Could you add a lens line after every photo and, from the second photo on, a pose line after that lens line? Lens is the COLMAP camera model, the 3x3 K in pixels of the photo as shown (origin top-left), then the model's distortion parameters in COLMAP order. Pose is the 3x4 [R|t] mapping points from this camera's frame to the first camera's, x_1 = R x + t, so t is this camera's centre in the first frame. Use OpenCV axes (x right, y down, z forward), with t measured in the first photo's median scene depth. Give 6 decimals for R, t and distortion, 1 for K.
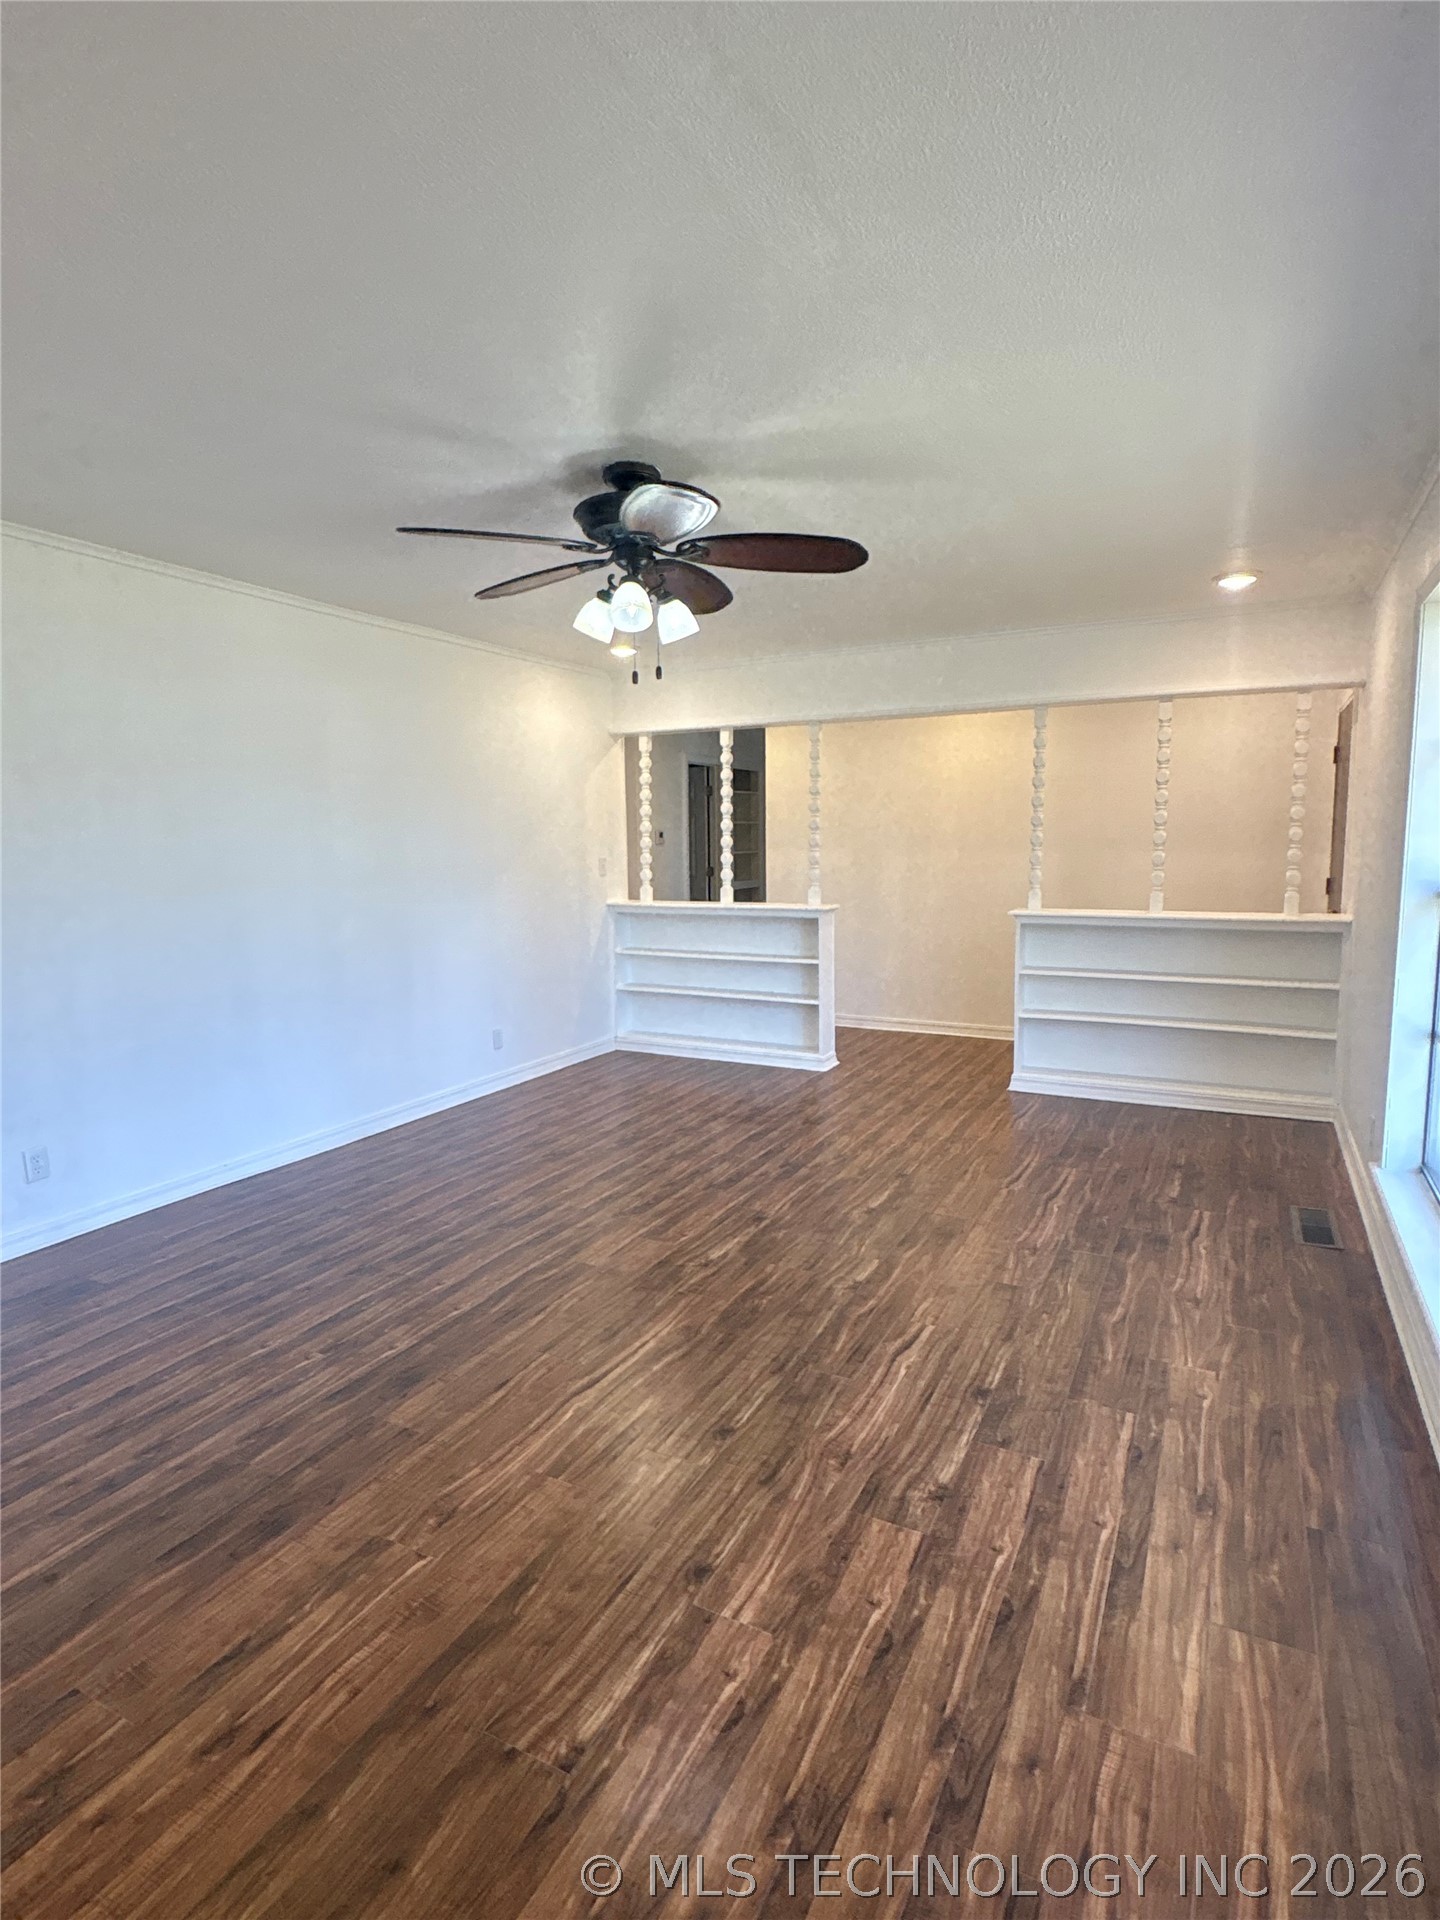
lens RADIAL K [[1000.5, 0, 724.2], [0, 1000.5, 961.9], [0, 0, 1]] dist [0.007459, 0.001260]
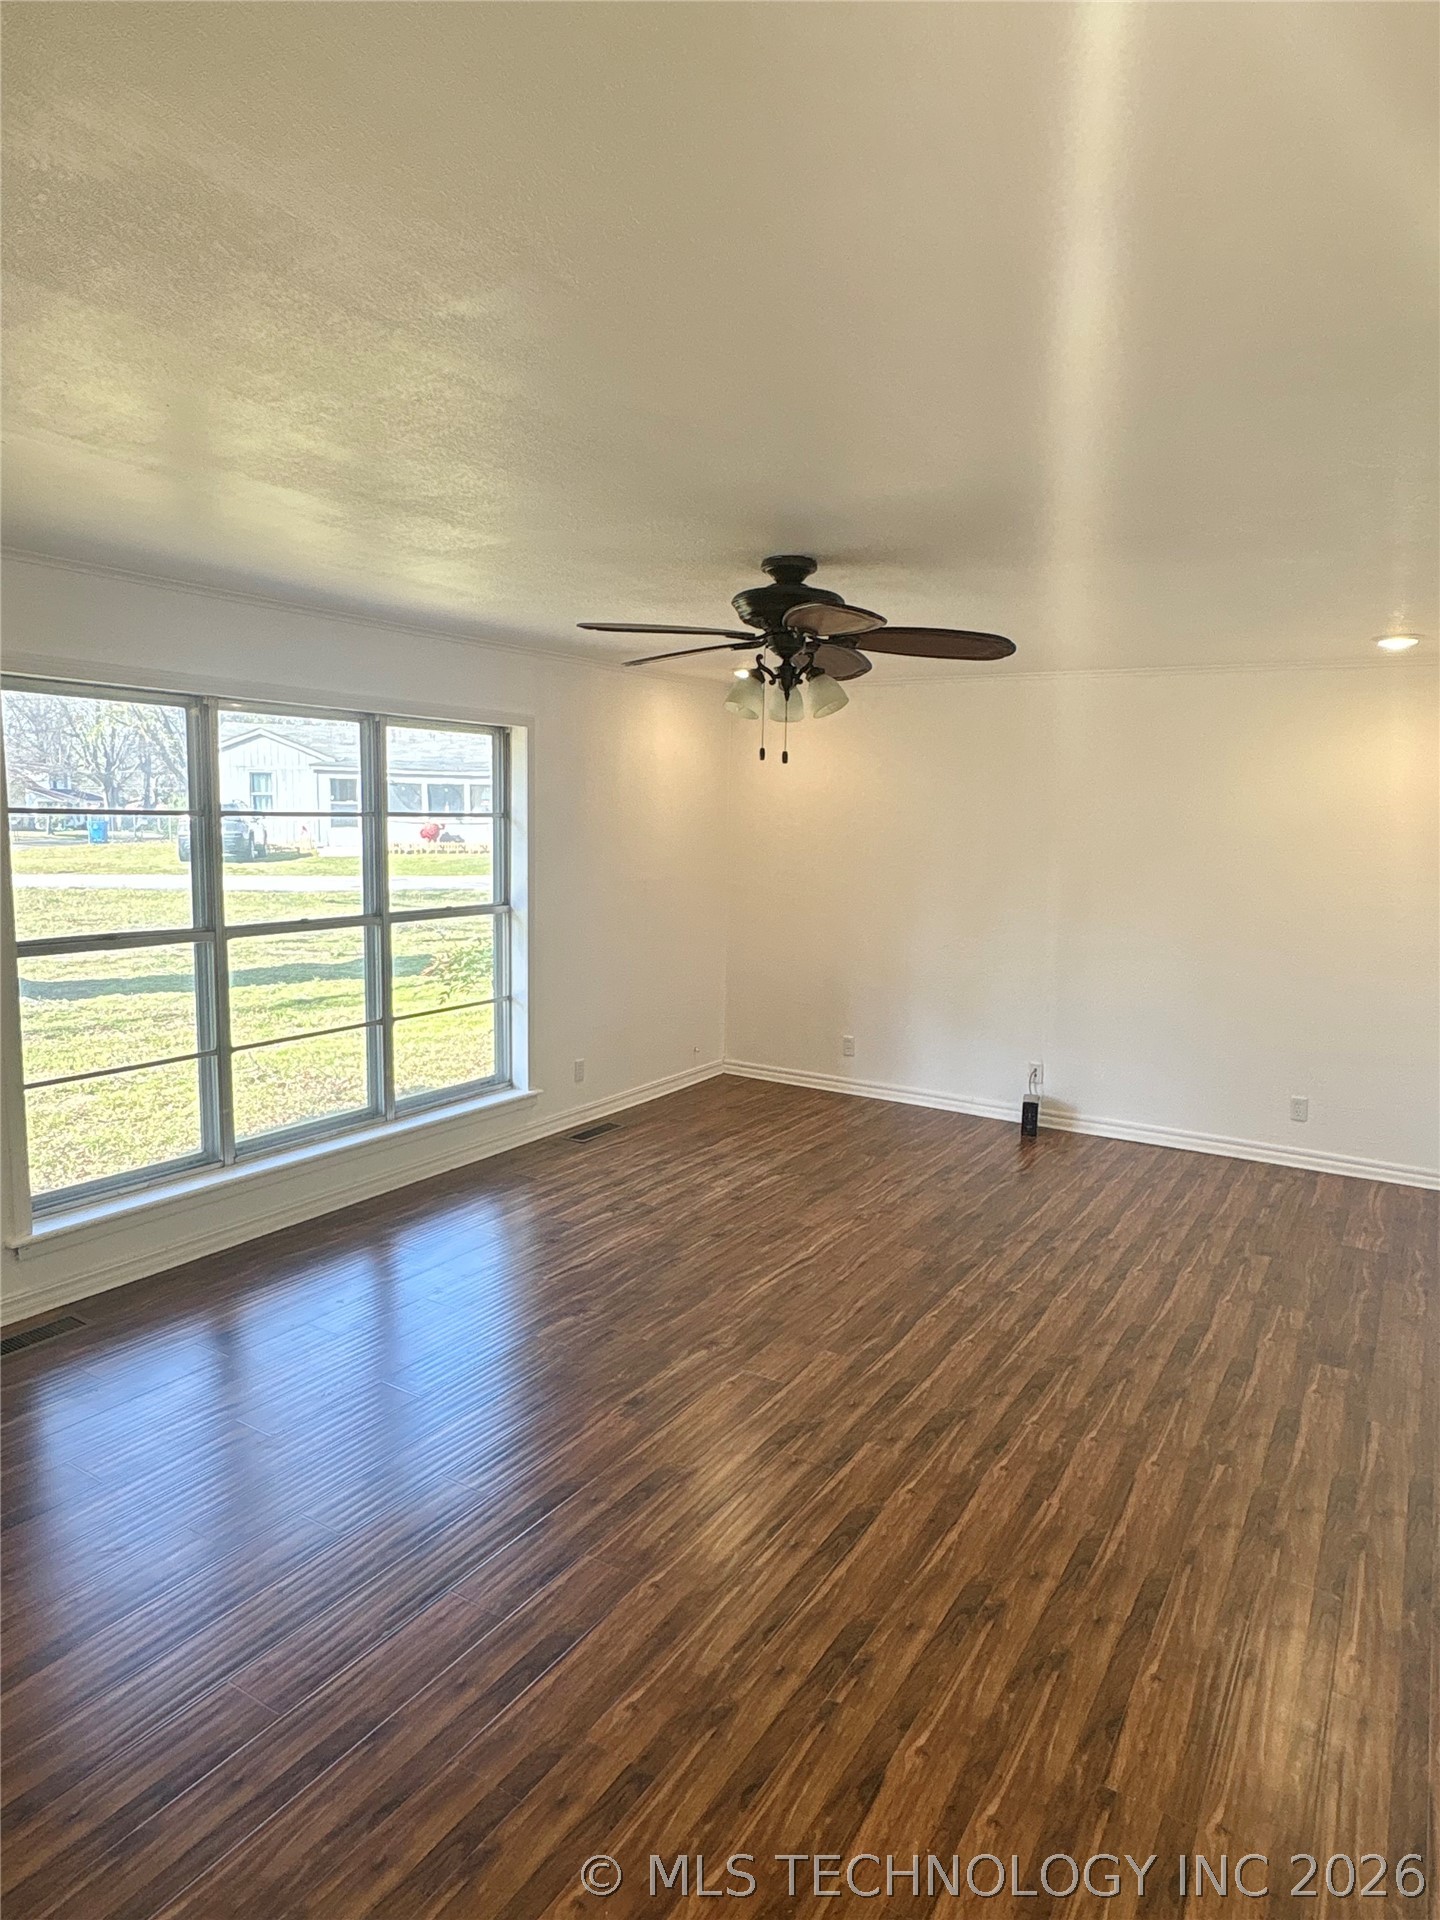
lens RADIAL K [[1166.1, 0, 719.6], [0, 1166.1, 959.8], [0, 0, 1]] dist [-0.001445, -0.000273]
pose [[-0.996690, -0.016372, 0.079630, -0.134242], [0.003638, 0.969549, 0.244870, -0.414024], [-0.081214, 0.244349, -0.966280, 2.439971]]
